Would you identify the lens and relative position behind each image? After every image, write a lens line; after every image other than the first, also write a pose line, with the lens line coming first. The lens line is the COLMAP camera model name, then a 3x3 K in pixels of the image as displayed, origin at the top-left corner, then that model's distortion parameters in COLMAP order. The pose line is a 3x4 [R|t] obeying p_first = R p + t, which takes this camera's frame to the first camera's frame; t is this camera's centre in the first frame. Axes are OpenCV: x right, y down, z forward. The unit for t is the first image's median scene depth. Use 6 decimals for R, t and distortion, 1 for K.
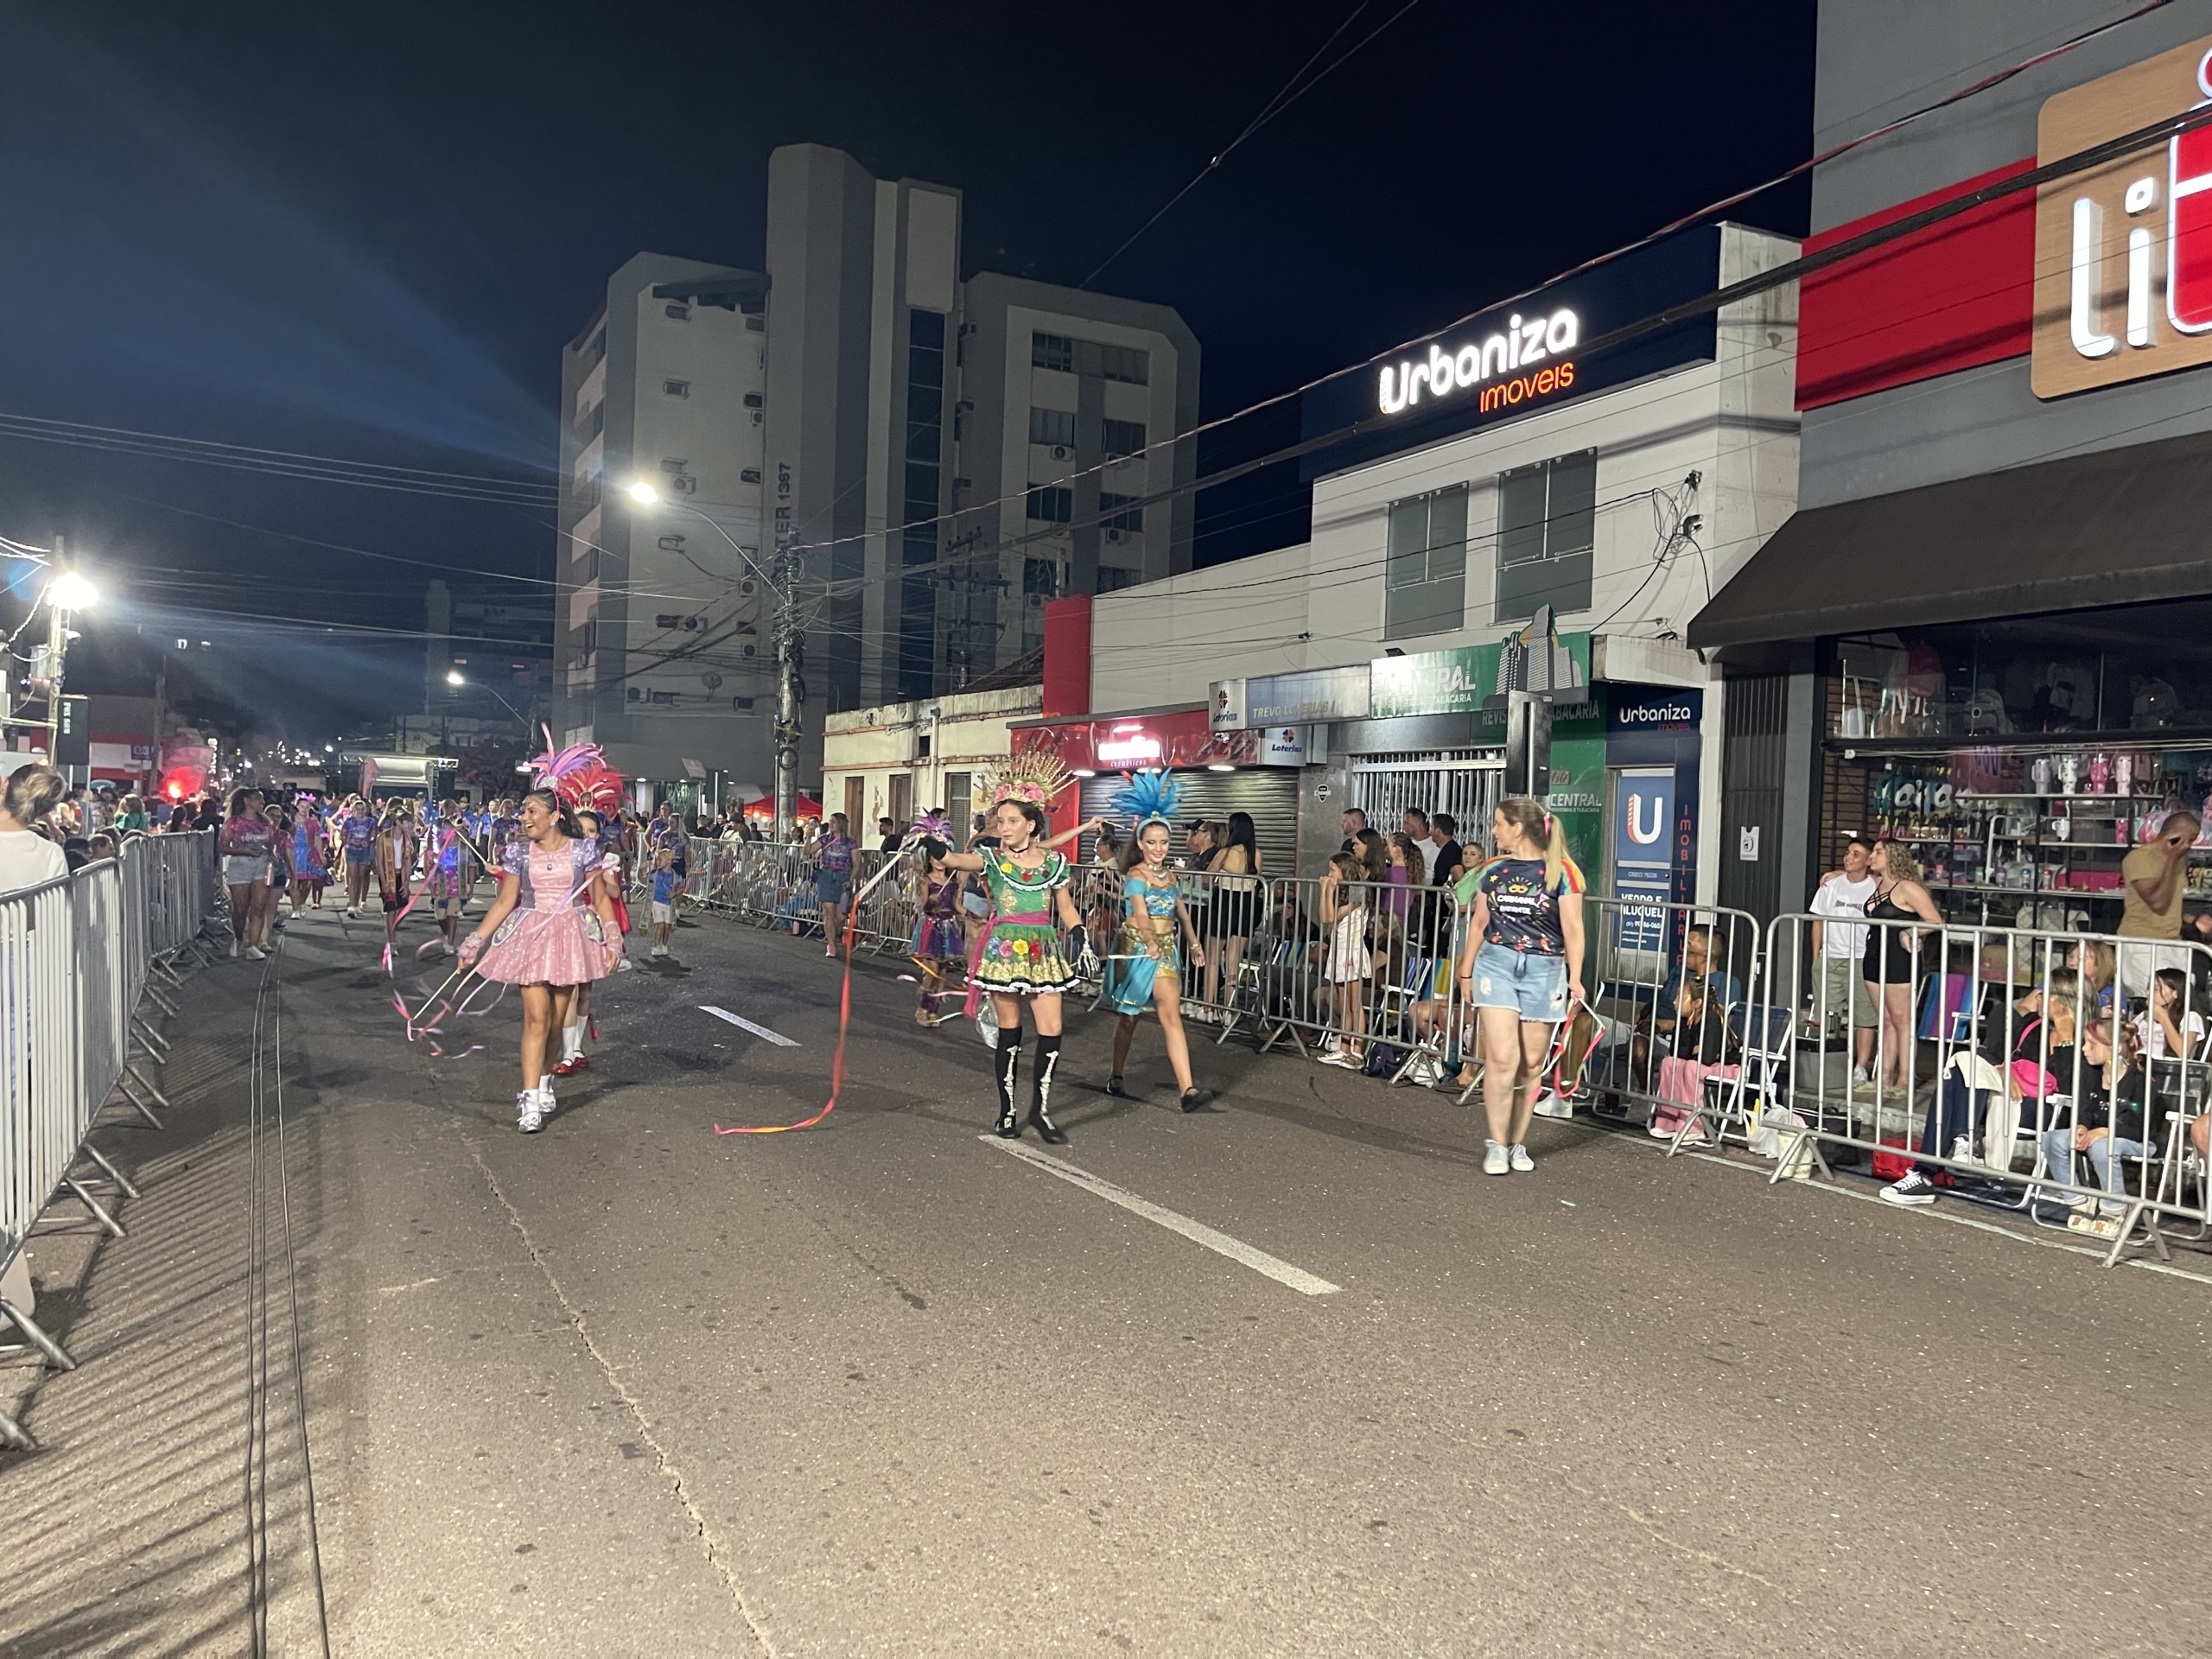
lens RADIAL K [[1666.3, 0, 1104.9], [0, 1666.3, 830.5], [0, 0, 1]] dist [0.063860, -0.080323]
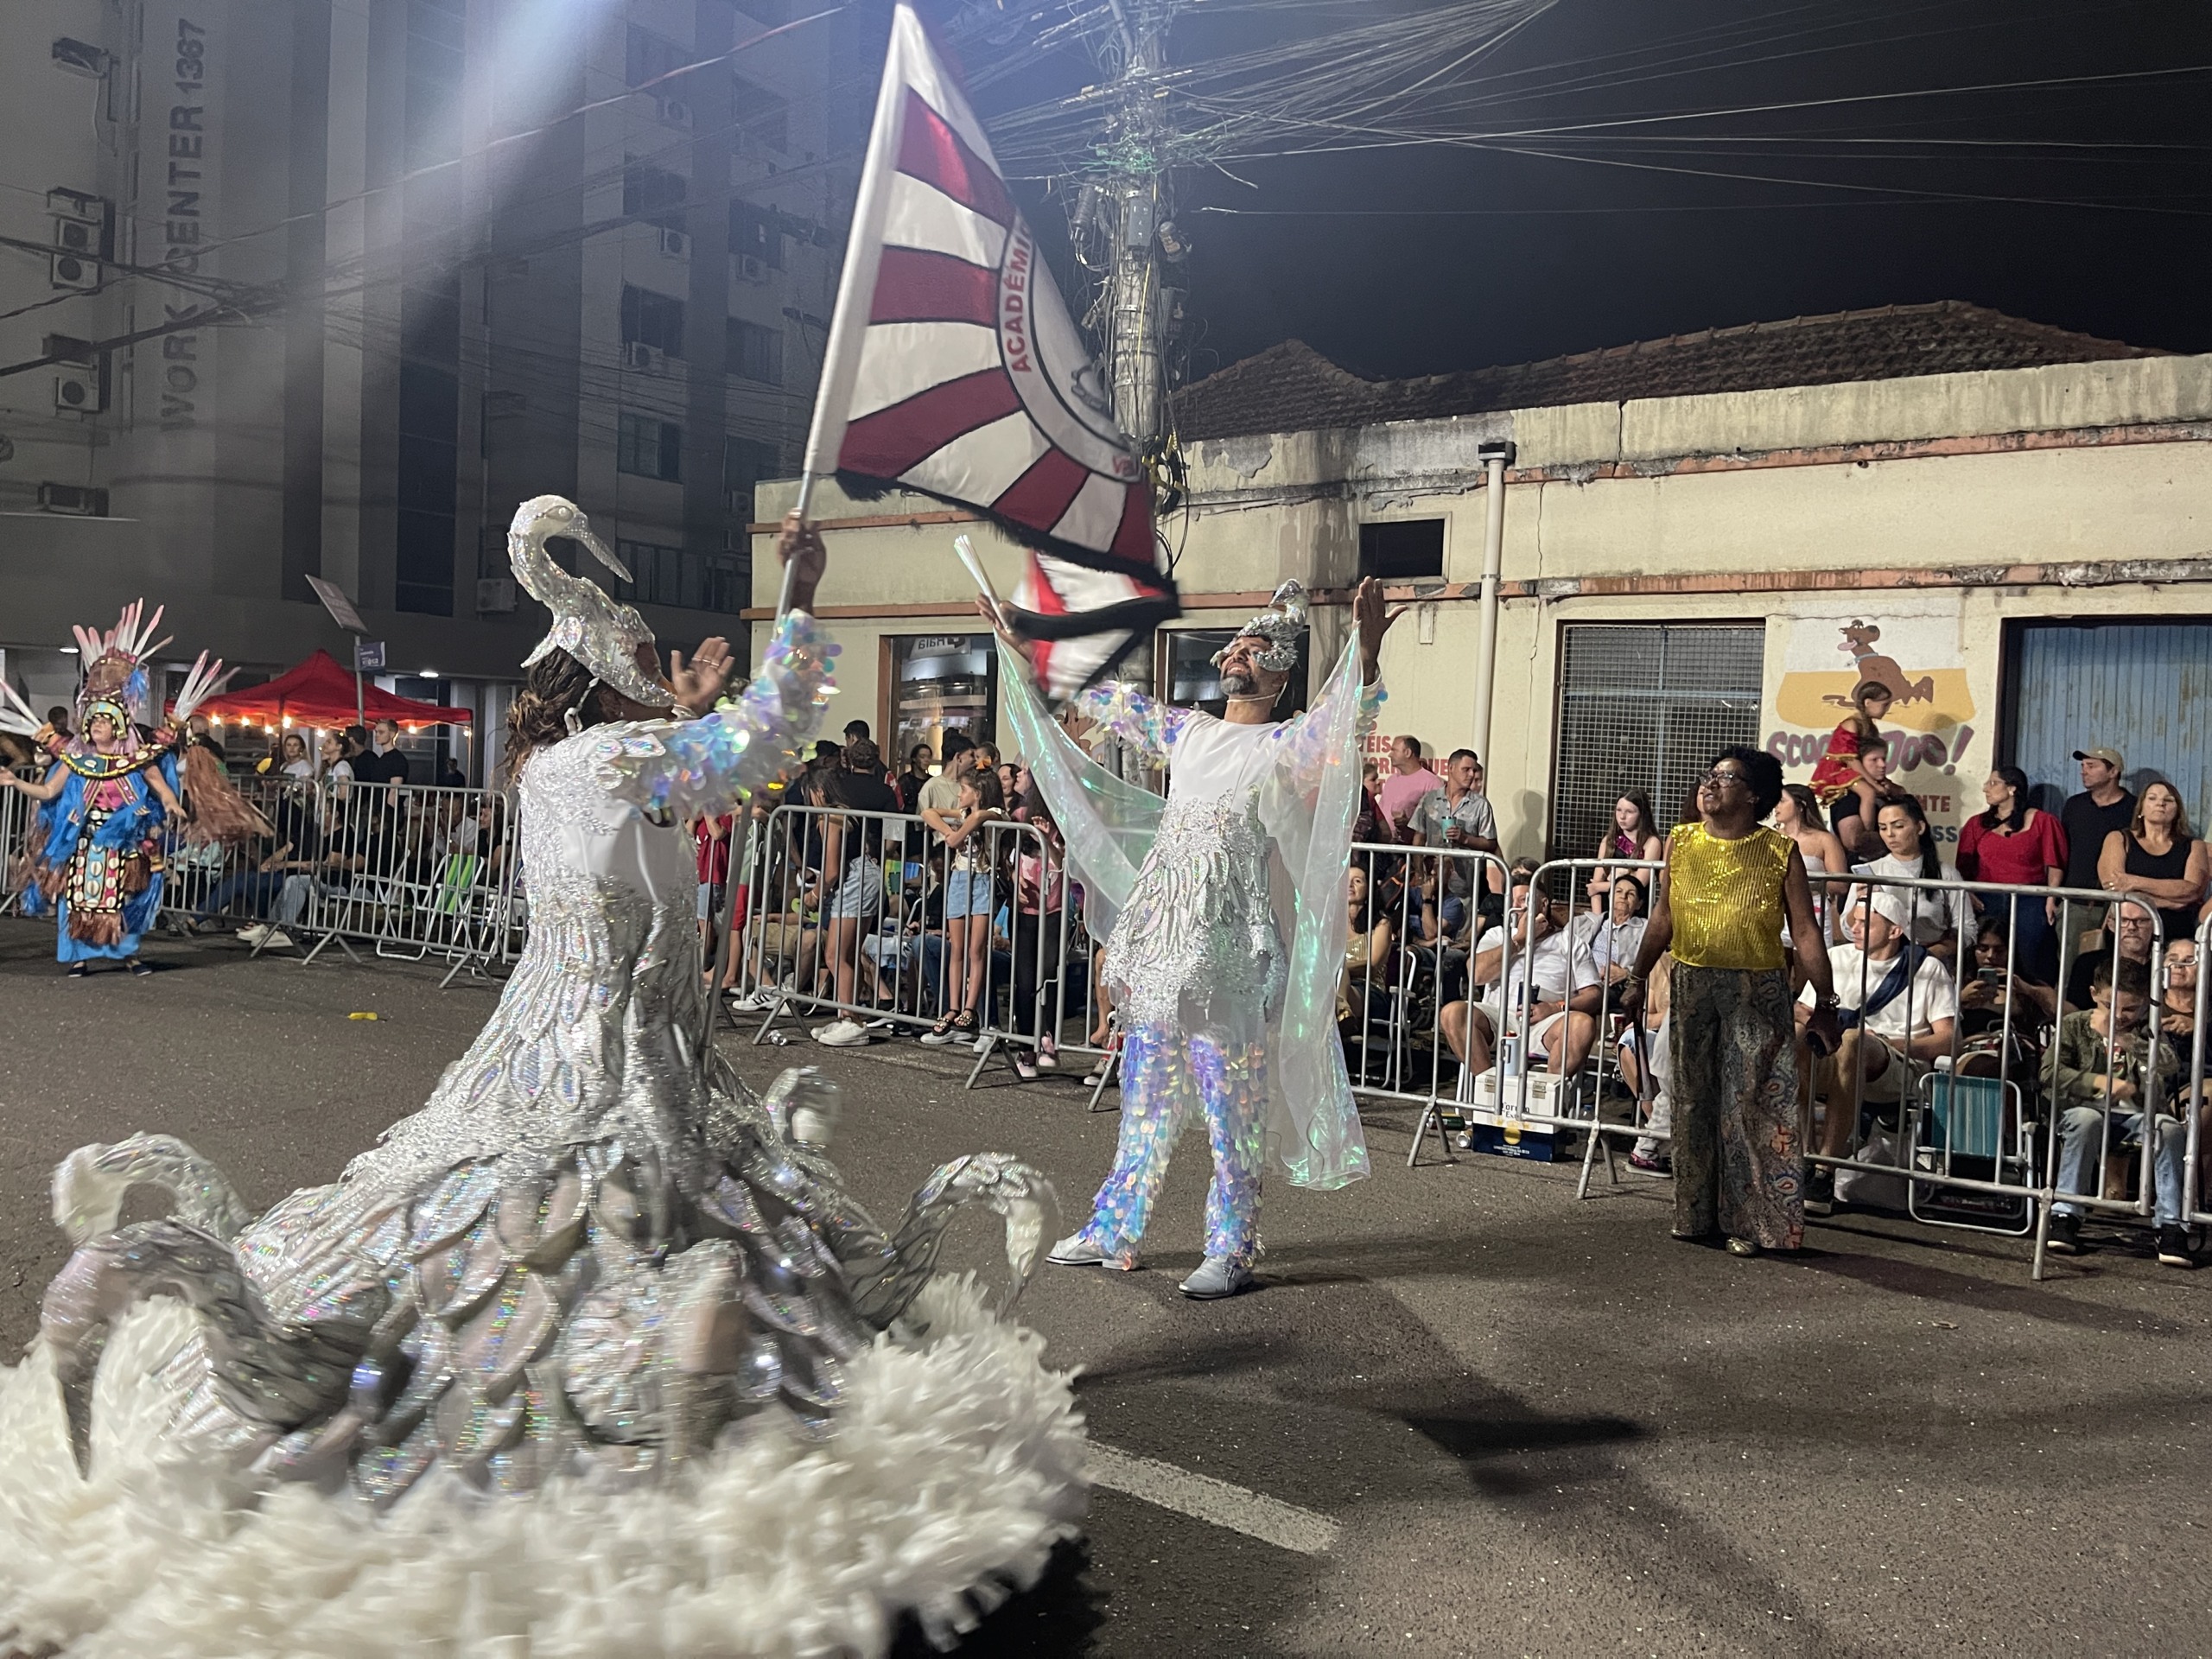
lens RADIAL K [[1666.3, 0, 1091.0], [0, 1666.3, 790.2], [0, 0, 1]] dist [0.063860, -0.080323]
pose [[0.880133, -0.006321, 0.474685, -0.189813], [-0.009378, 0.999485, 0.030697, -0.005751], [-0.474635, -0.031470, 0.879620, 0.406586]]
